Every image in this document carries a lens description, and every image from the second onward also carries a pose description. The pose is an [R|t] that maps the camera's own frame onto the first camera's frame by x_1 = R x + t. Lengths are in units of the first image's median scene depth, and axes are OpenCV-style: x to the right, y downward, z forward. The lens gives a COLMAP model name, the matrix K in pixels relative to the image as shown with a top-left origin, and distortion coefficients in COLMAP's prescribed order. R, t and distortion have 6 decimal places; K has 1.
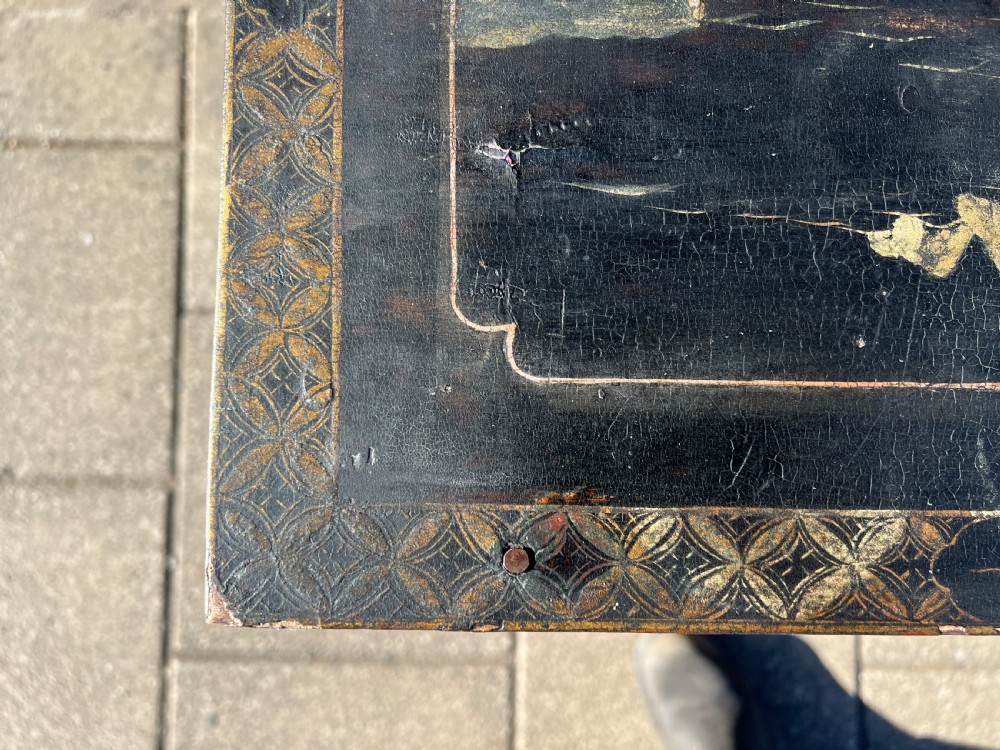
lens RADIAL K [[780.6, 0, 500.0], [0, 780.6, 375.0], [0, 0, 1]] dist [0.004236, -0.007728]
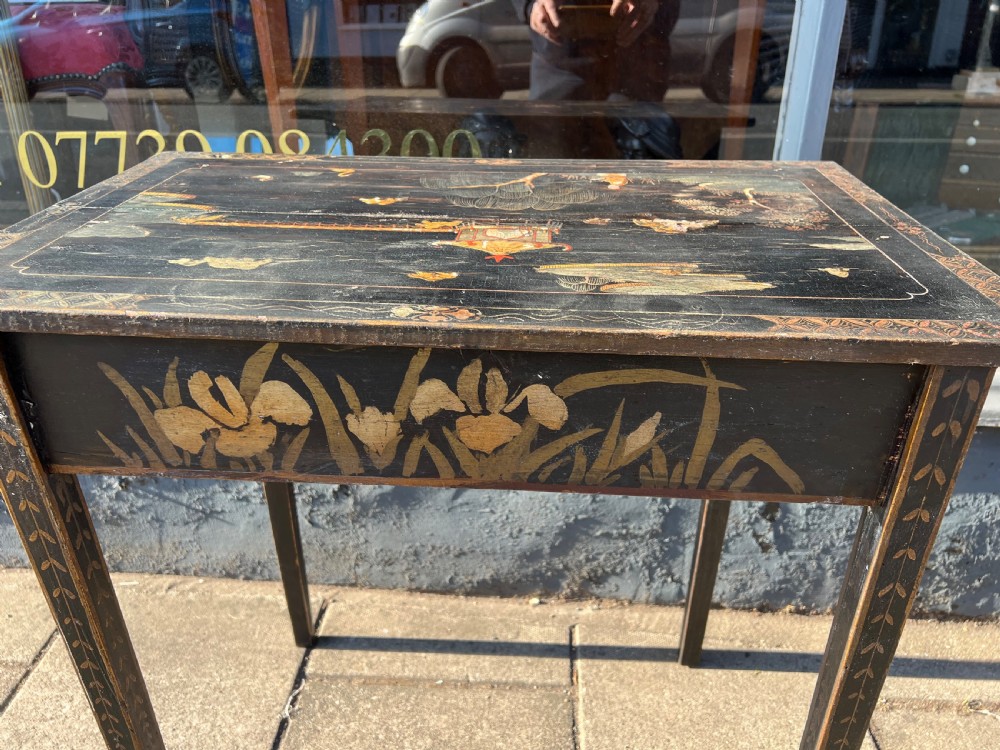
lens RADIAL K [[766.7, 0, 500.2], [0, 766.7, 379.8], [0, 0, 1]] dist [0.048005, -0.066756]
pose [[0.999063, 0.022049, -0.037248, 0.377258], [-0.043284, 0.502887, -0.863268, 0.511310], [-0.000303, 0.864071, 0.503370, -0.011488]]
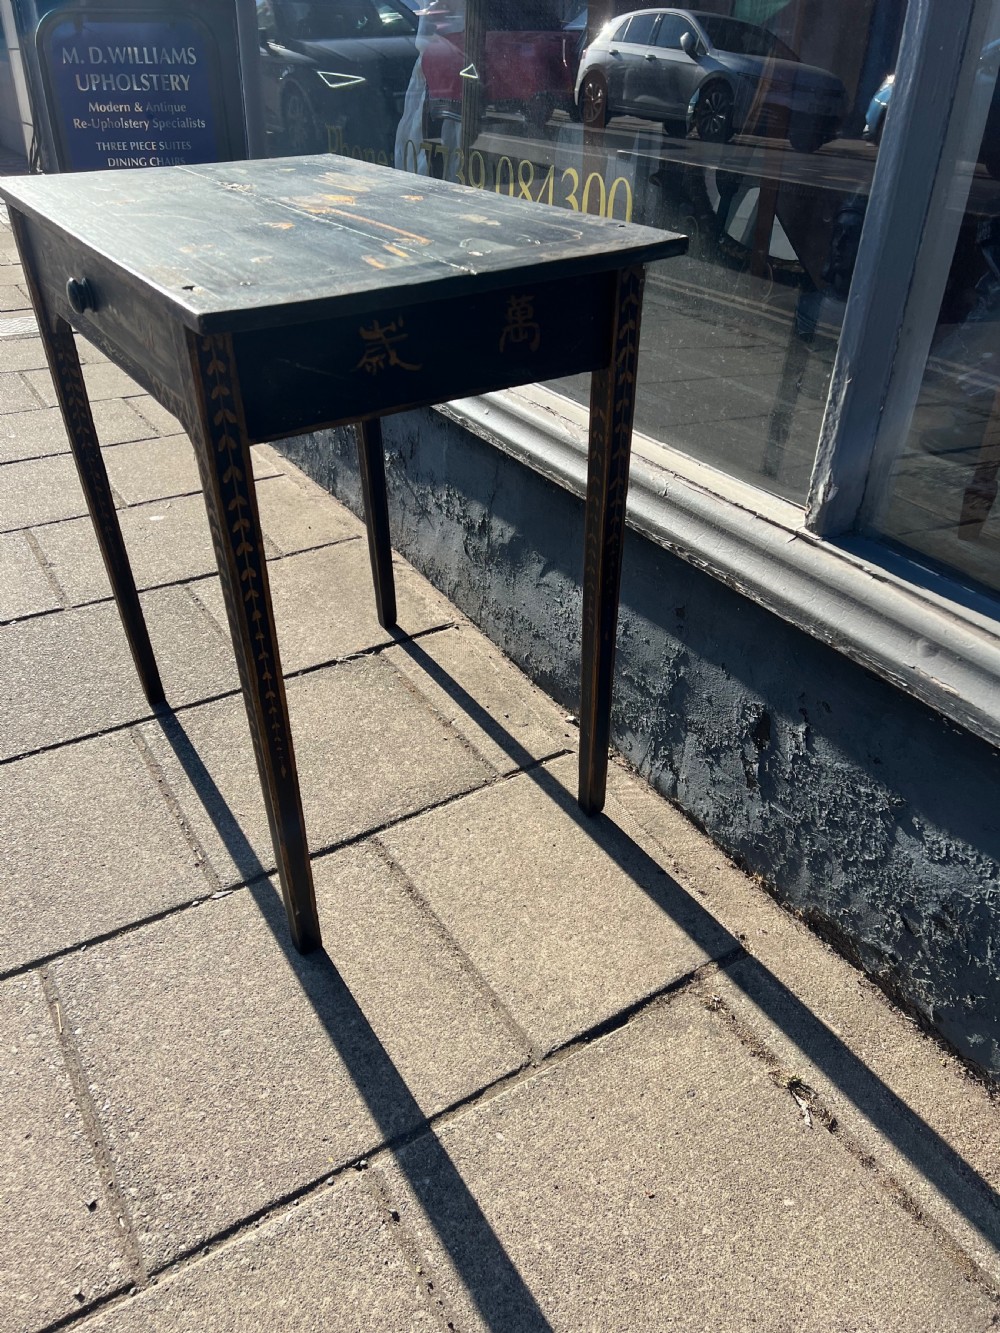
lens RADIAL K [[1001.8, 0, 507.5], [0, 1001.8, 665.4], [0, 0, 1]] dist [0.064138, -0.089201]
pose [[0.540012, 0.462992, -0.702870, 1.460864], [-0.841232, 0.323469, -0.433241, 0.305246], [0.026769, 0.825231, 0.564160, 0.006925]]
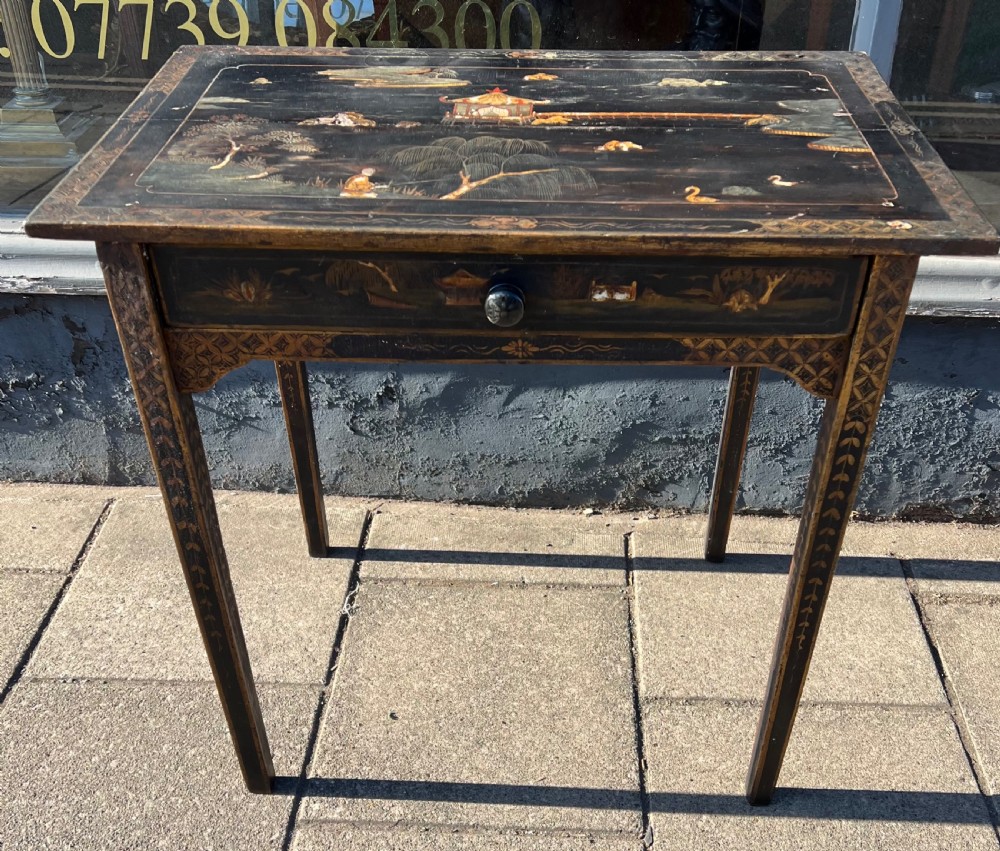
lens RADIAL K [[1082.8, 0, 539.0], [0, 1082.8, 446.9], [0, 0, 1]] dist [0.085818, -0.125851]
pose [[0.999697, 0.023370, -0.007794, 0.323455], [-0.020589, 0.618879, -0.785217, 0.906388], [-0.013527, 0.785139, 0.619172, -0.208588]]
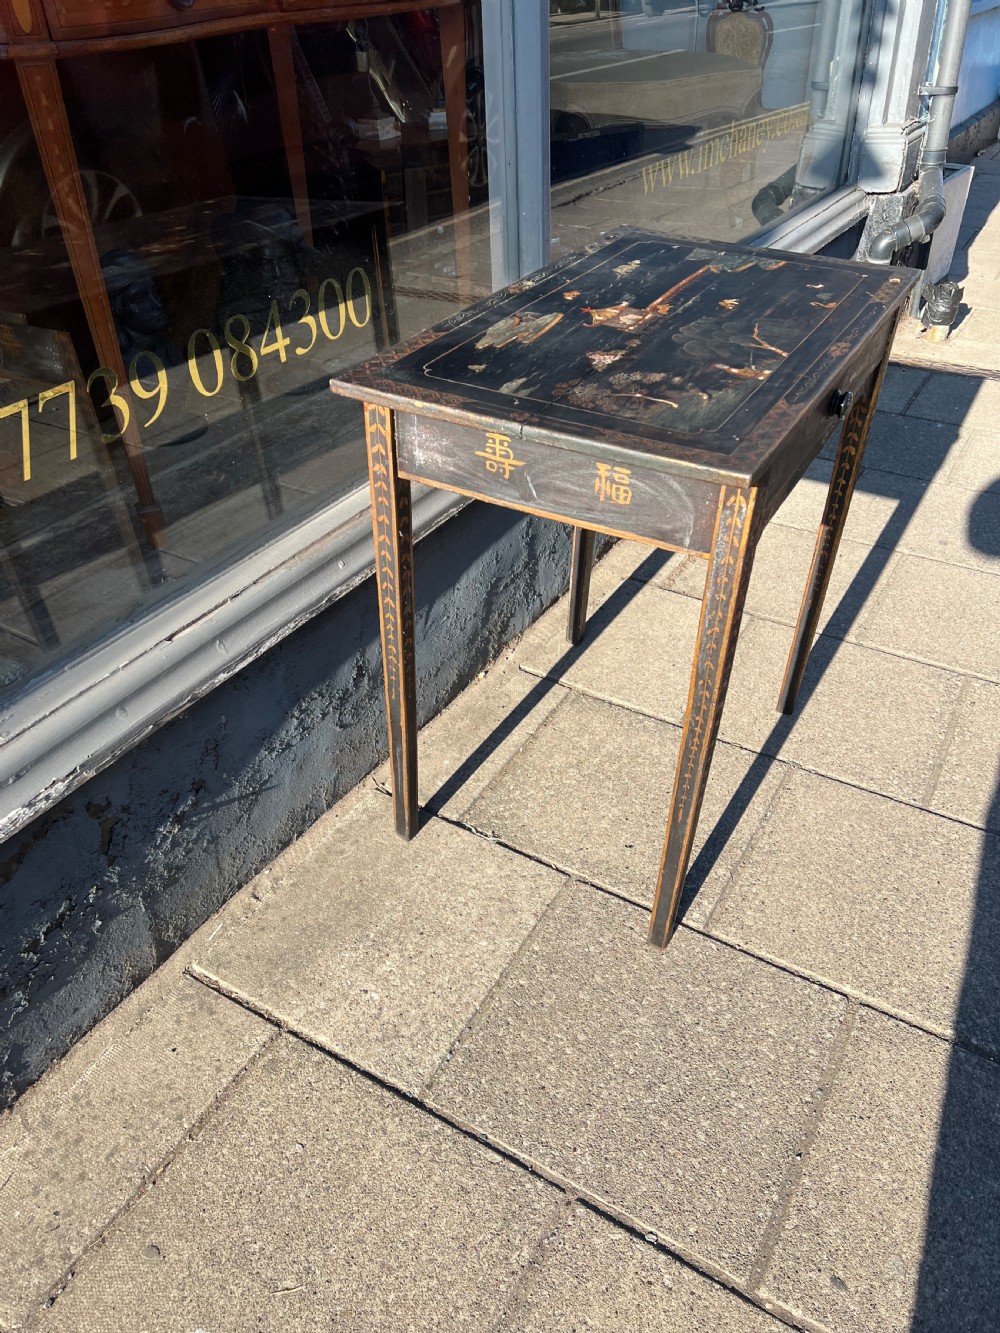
lens RADIAL K [[1001.8, 0, 507.5], [0, 1001.8, 665.4], [0, 0, 1]] dist [0.064138, -0.089201]
pose [[0.494662, -0.510445, 0.703389, -0.974022], [0.868060, 0.329507, -0.371346, 0.308899], [-0.042219, 0.794274, 0.606091, -0.213401]]
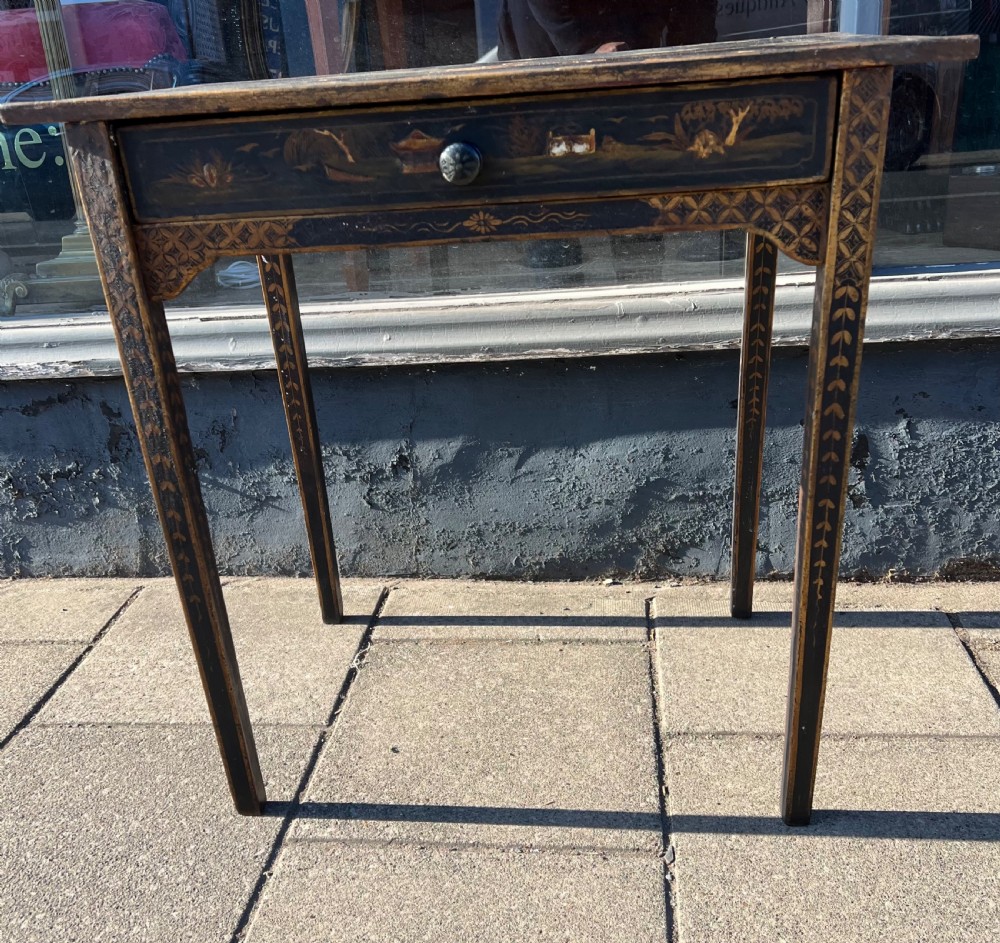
lens RADIAL K [[1022.4, 0, 488.3], [0, 1022.4, 511.9], [0, 0, 1]] dist [0.117306, -0.277027]
pose [[0.992438, -0.019121, -0.121250, 0.406841], [-0.100203, 0.444325, -0.890244, 1.000169], [0.070897, 0.895662, 0.439049, 0.156668]]
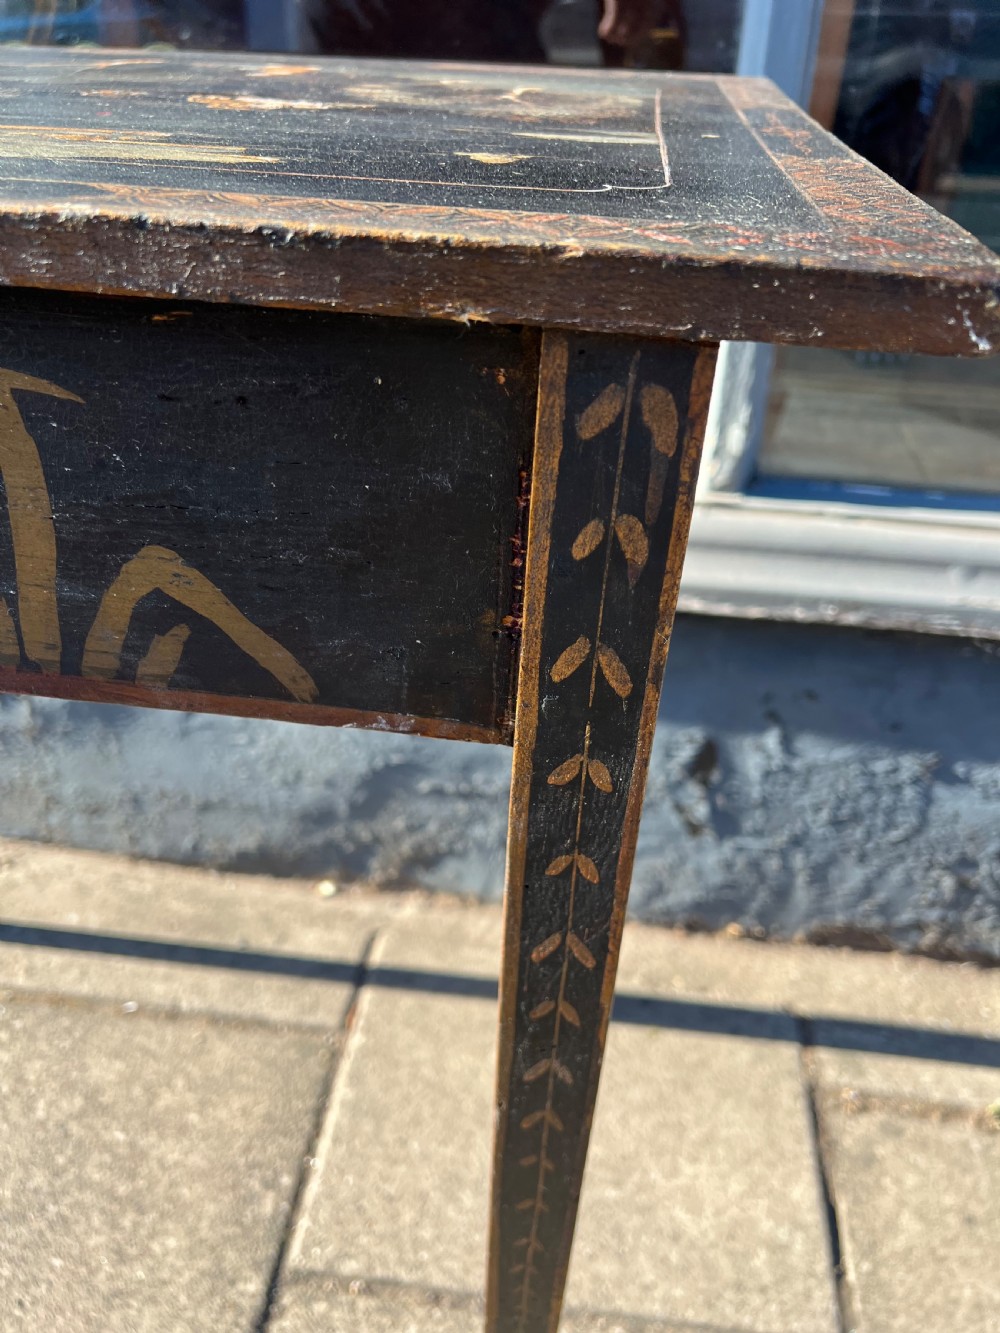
lens RADIAL K [[1040.5, 0, 503.2], [0, 1040.5, 673.1], [0, 0, 1]] dist [0.004236, -0.007728]
pose [[0.993392, 0.090278, -0.070869, 0.647012], [-0.110004, 0.572805, -0.812277, 0.296404], [-0.032737, 0.814705, 0.578951, 0.156801]]
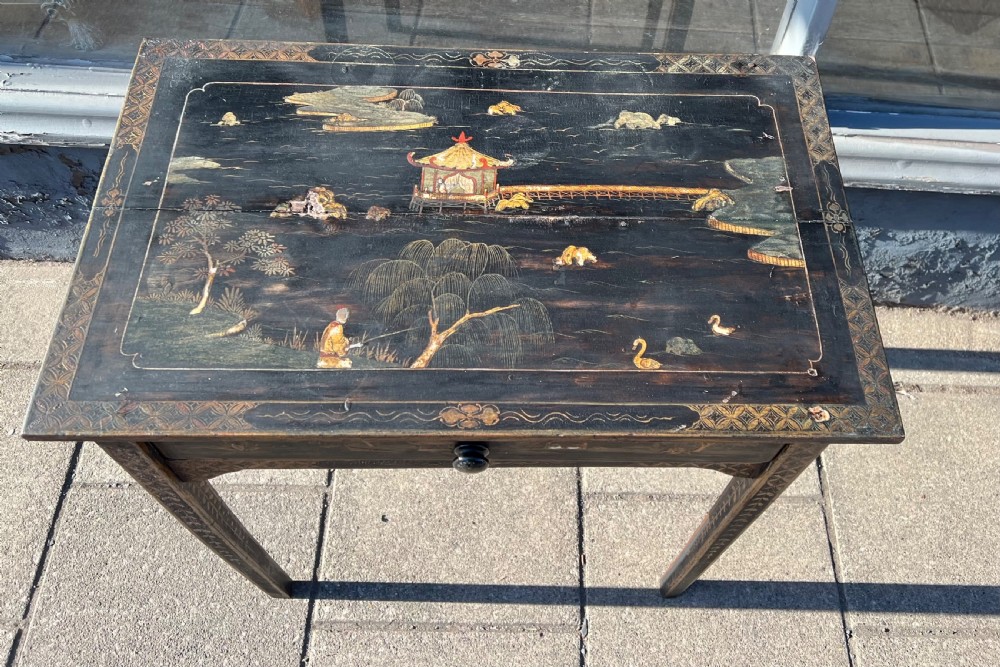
lens RADIAL K [[923.8, 0, 560.8], [0, 923.8, 225.6], [0, 0, 1]] dist [0.045699, -0.052881]
pose [[0.997712, 0.028381, 0.061361, 0.309994], [0.007996, 0.851712, -0.523950, 0.376844], [-0.067132, 0.523242, 0.849536, -0.620466]]
